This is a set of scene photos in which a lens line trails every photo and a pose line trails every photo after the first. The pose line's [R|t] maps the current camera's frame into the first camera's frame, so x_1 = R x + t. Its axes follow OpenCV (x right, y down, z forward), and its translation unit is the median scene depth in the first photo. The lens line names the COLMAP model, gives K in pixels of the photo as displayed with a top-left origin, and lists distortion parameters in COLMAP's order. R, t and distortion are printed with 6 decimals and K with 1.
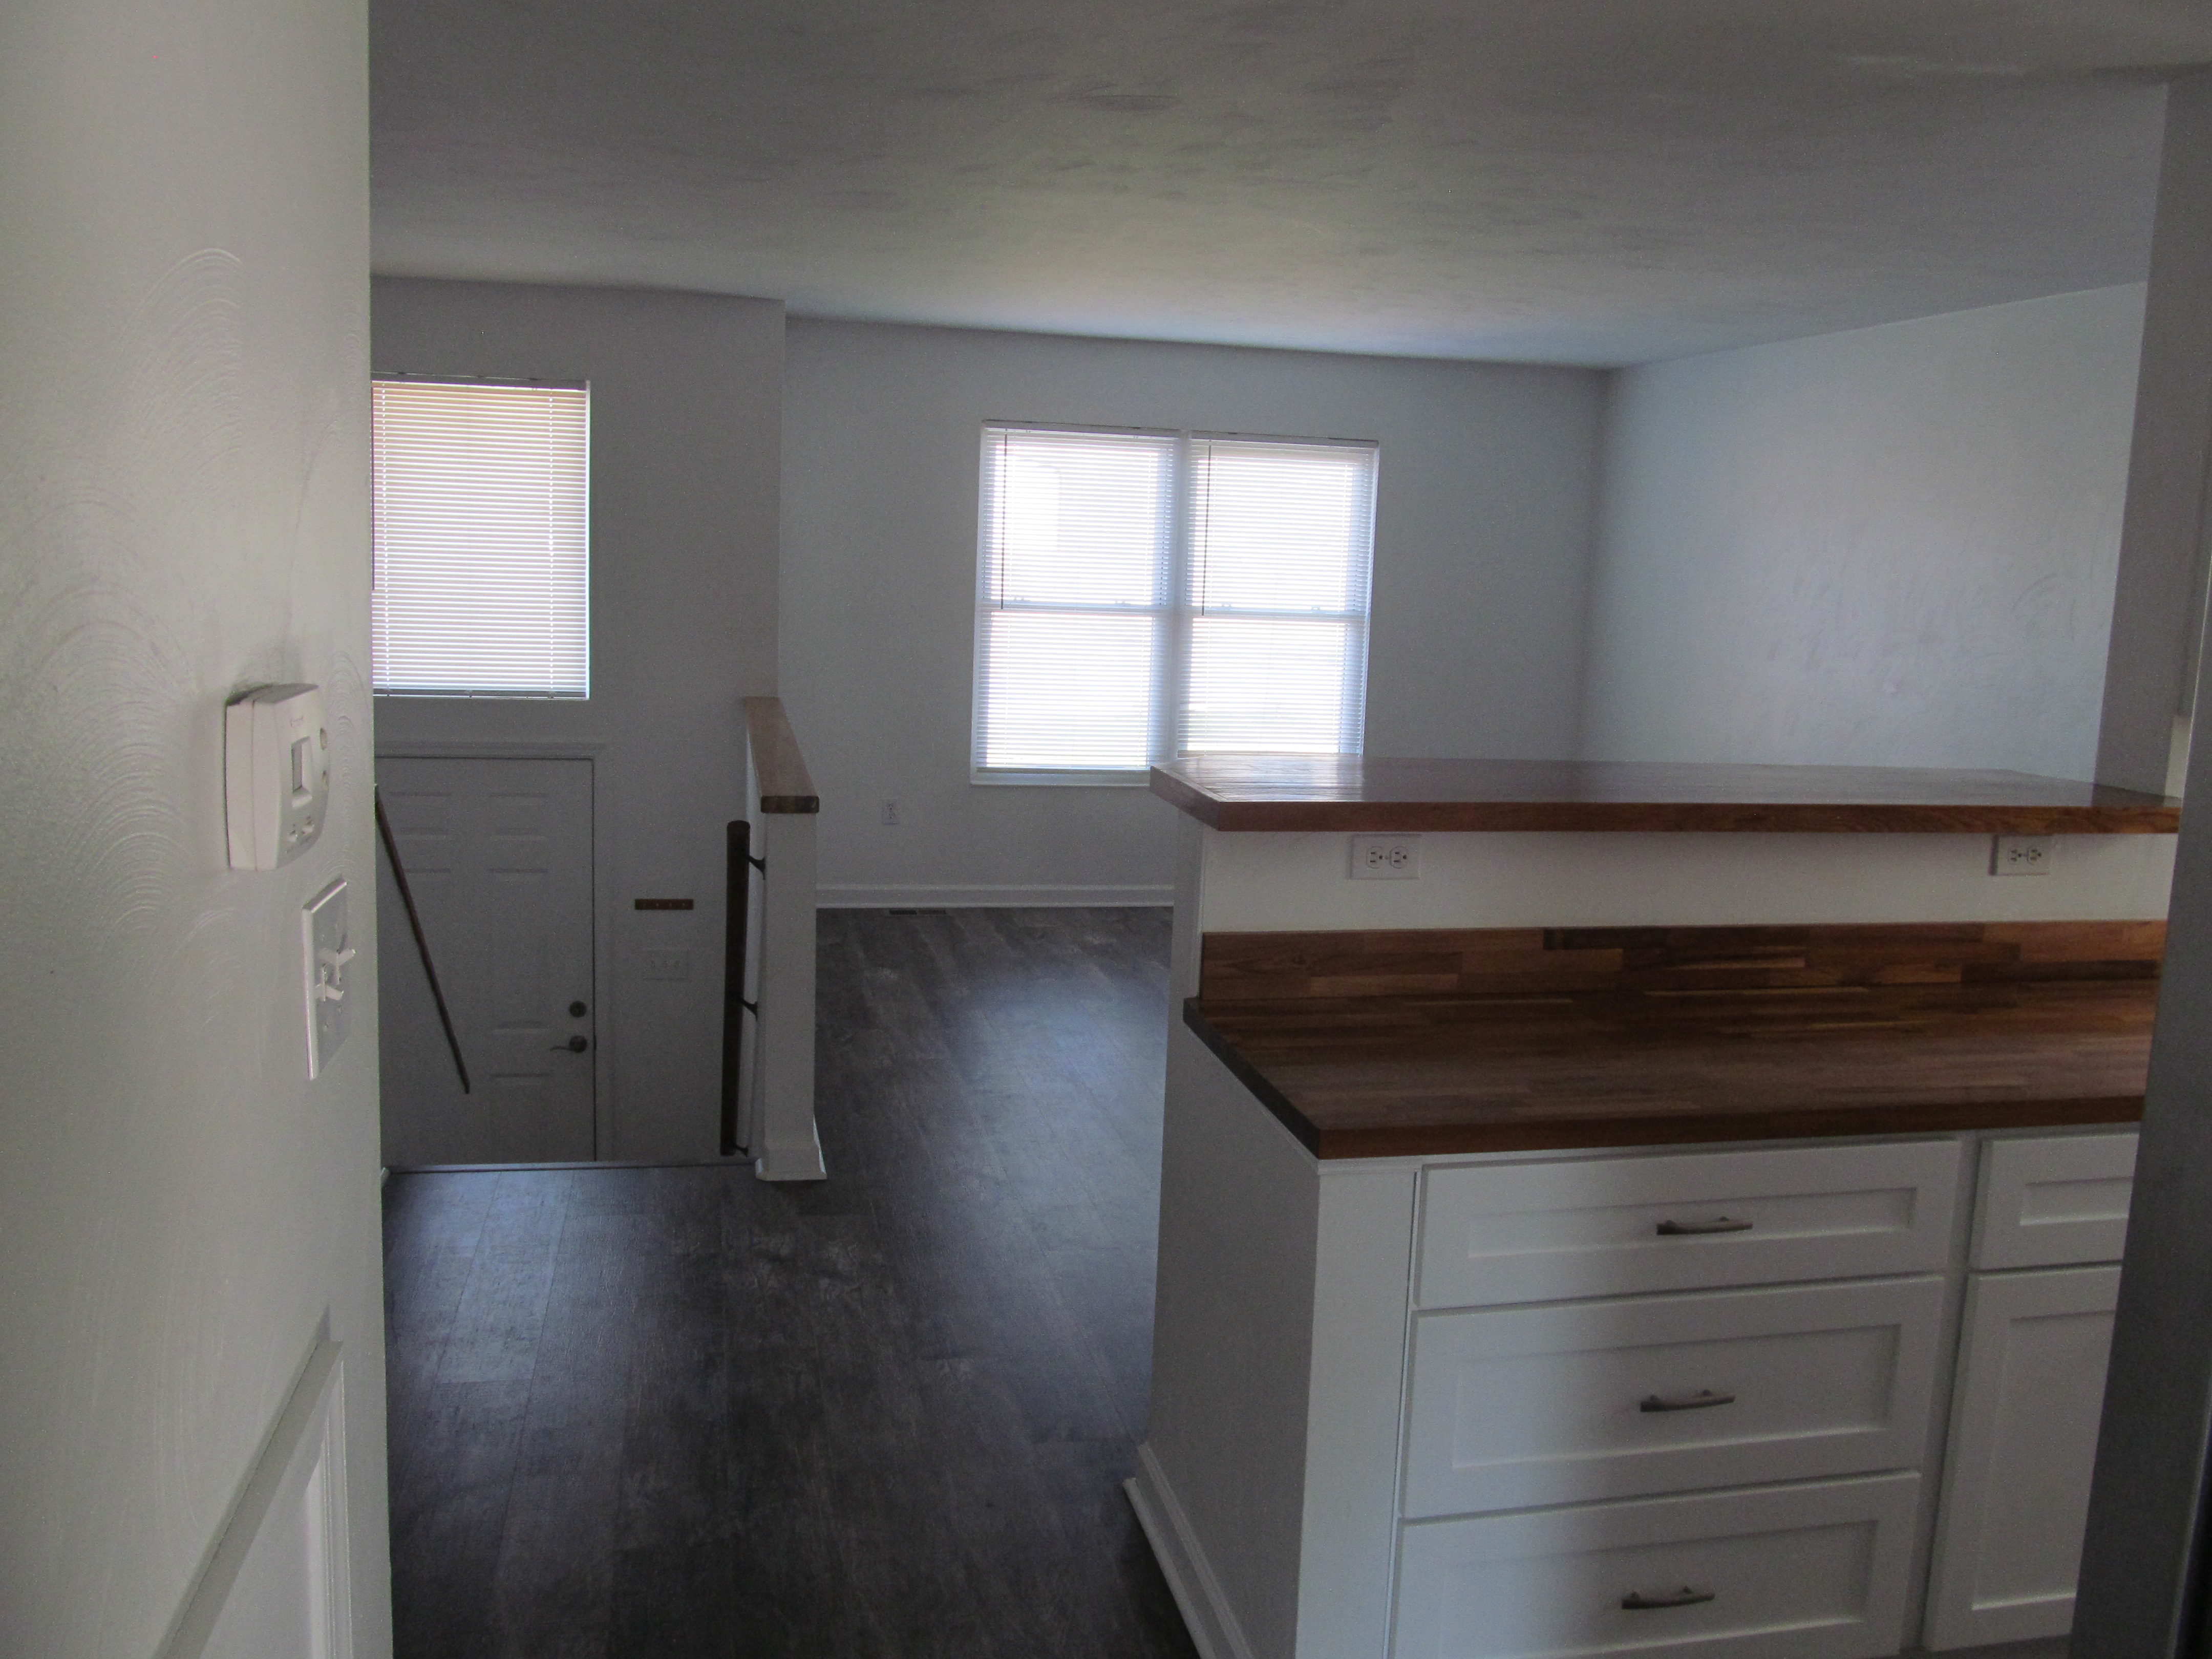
lens RADIAL K [[1848.3, 0, 1111.7], [0, 1848.3, 818.4], [0, 0, 1]] dist [-0.032308, -0.001901]
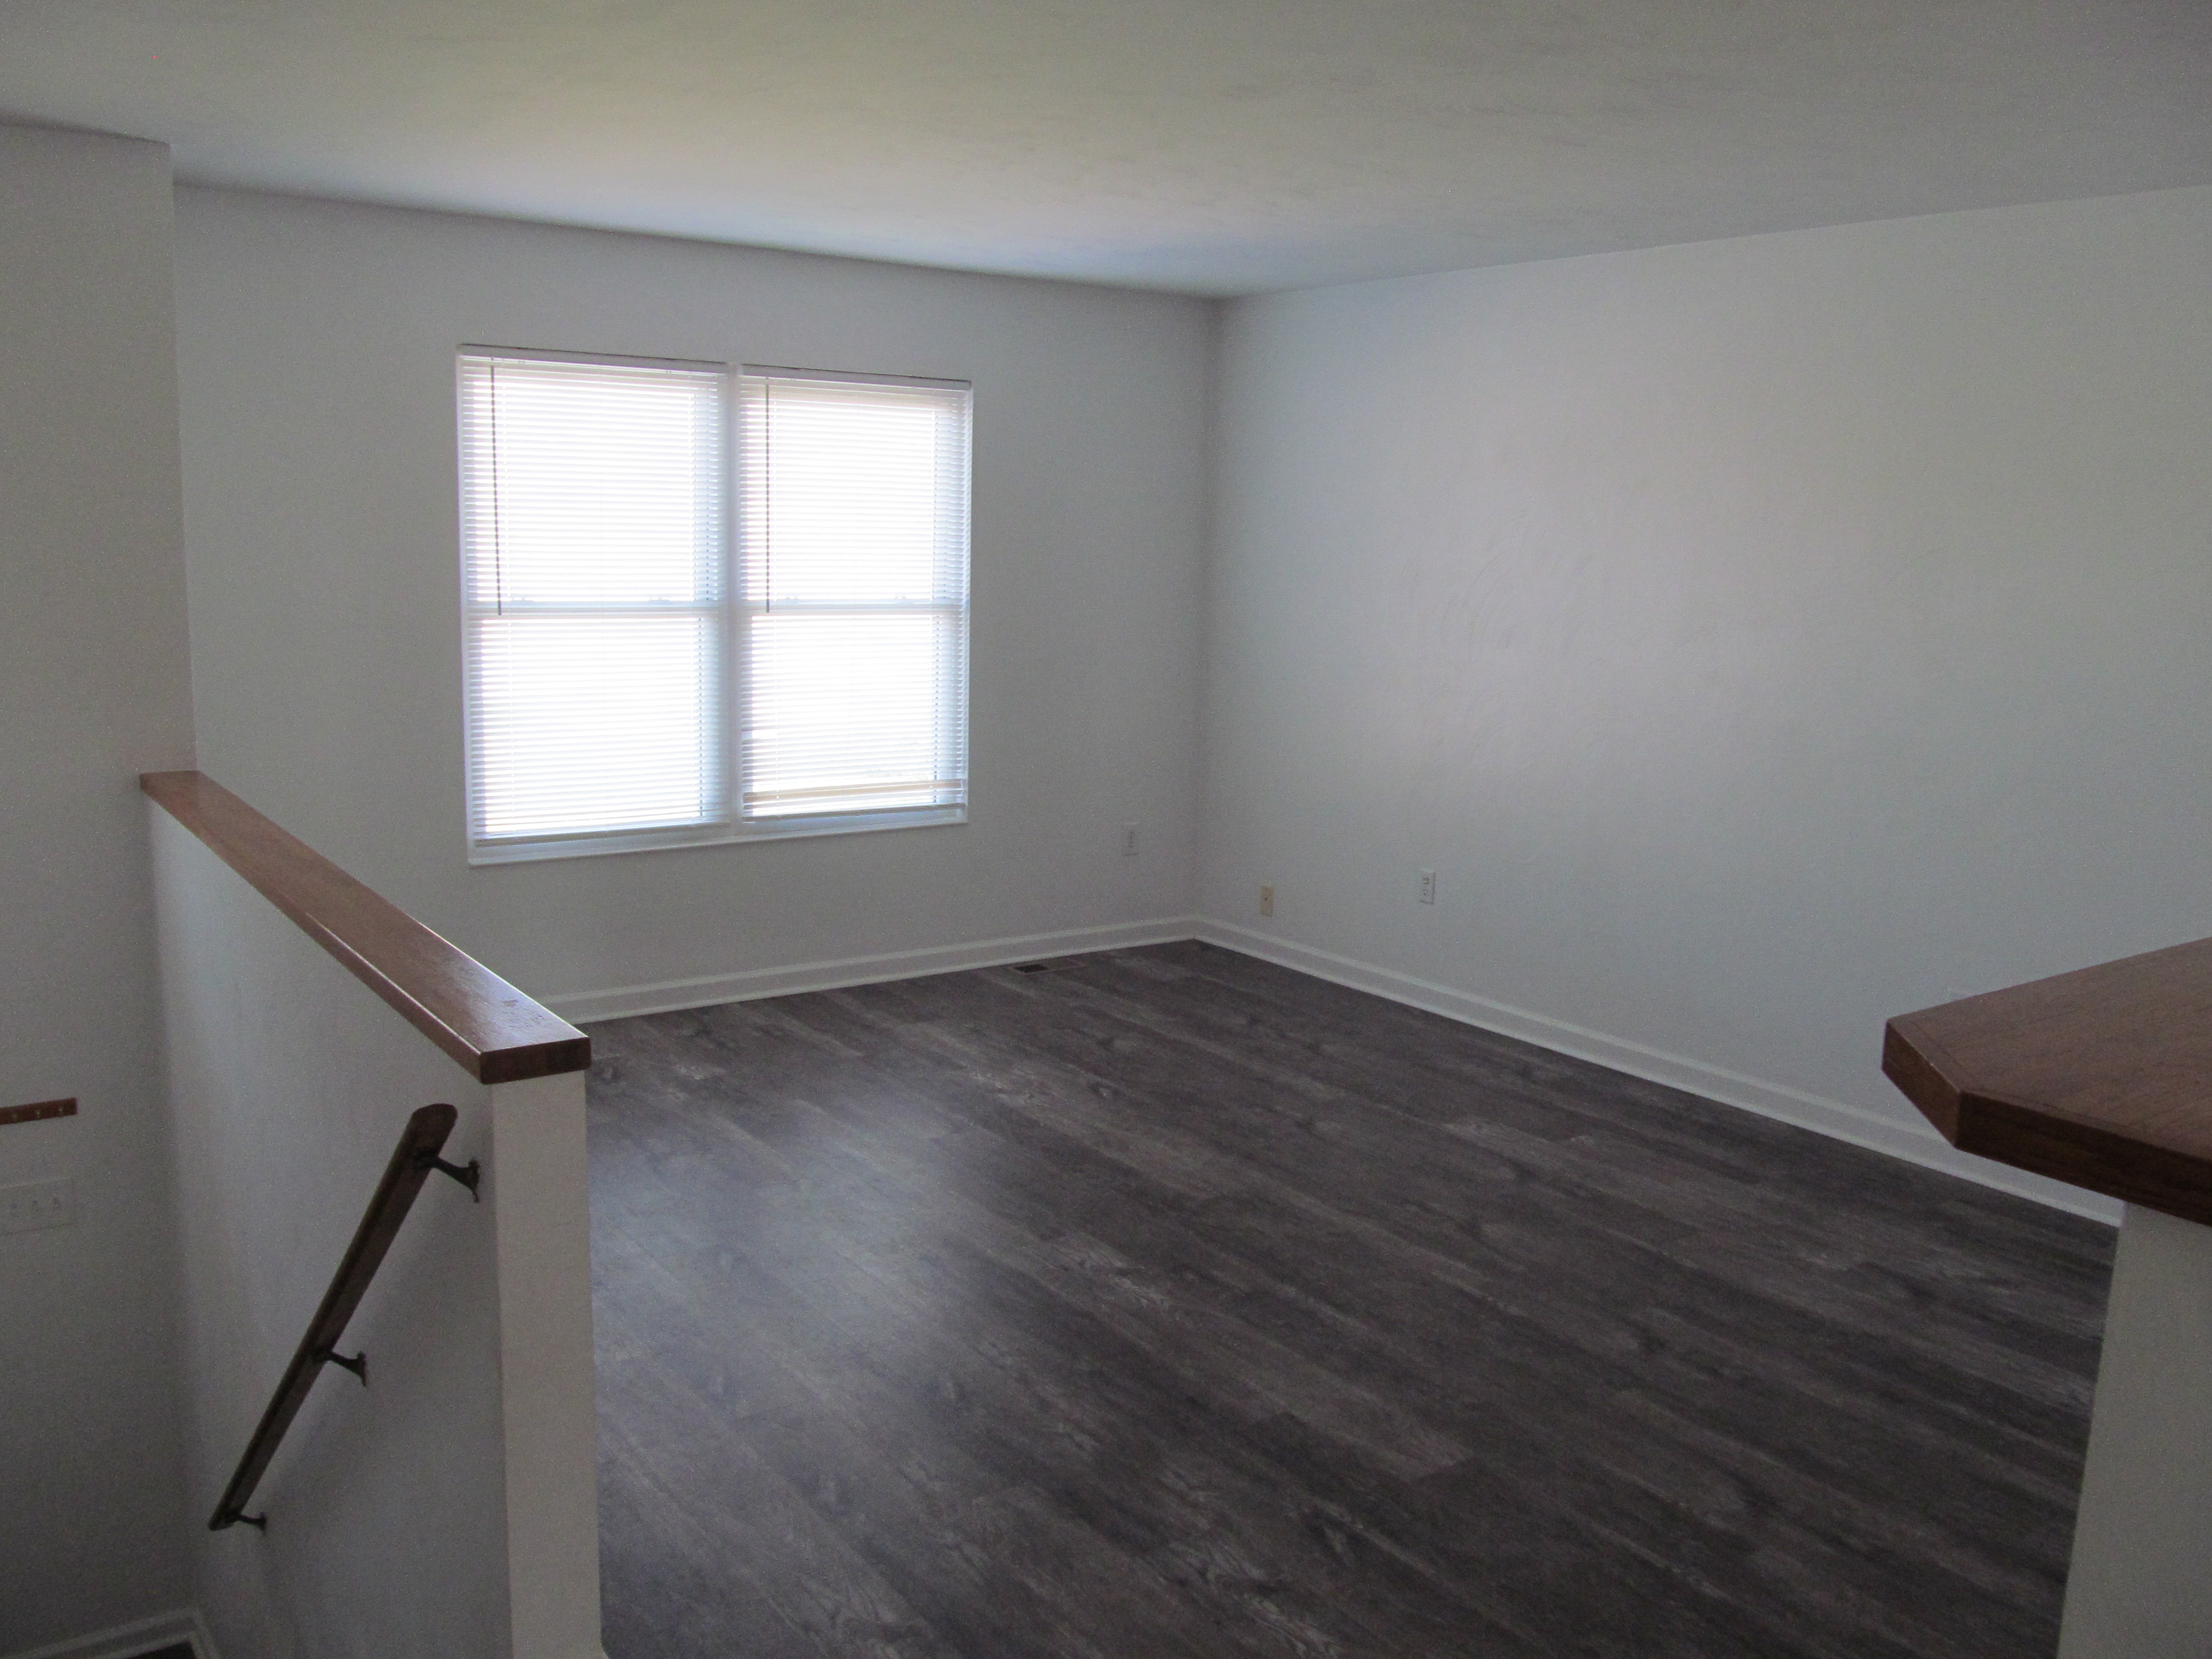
lens RADIAL K [[1848.3, 0, 1099.5], [0, 1848.3, 845.4], [0, 0, 1]] dist [-0.032308, -0.001901]
pose [[0.920745, -0.082301, 0.381387, -0.120556], [0.067314, 0.996350, 0.052497, -0.046127], [-0.384315, -0.022663, 0.922924, 0.255156]]
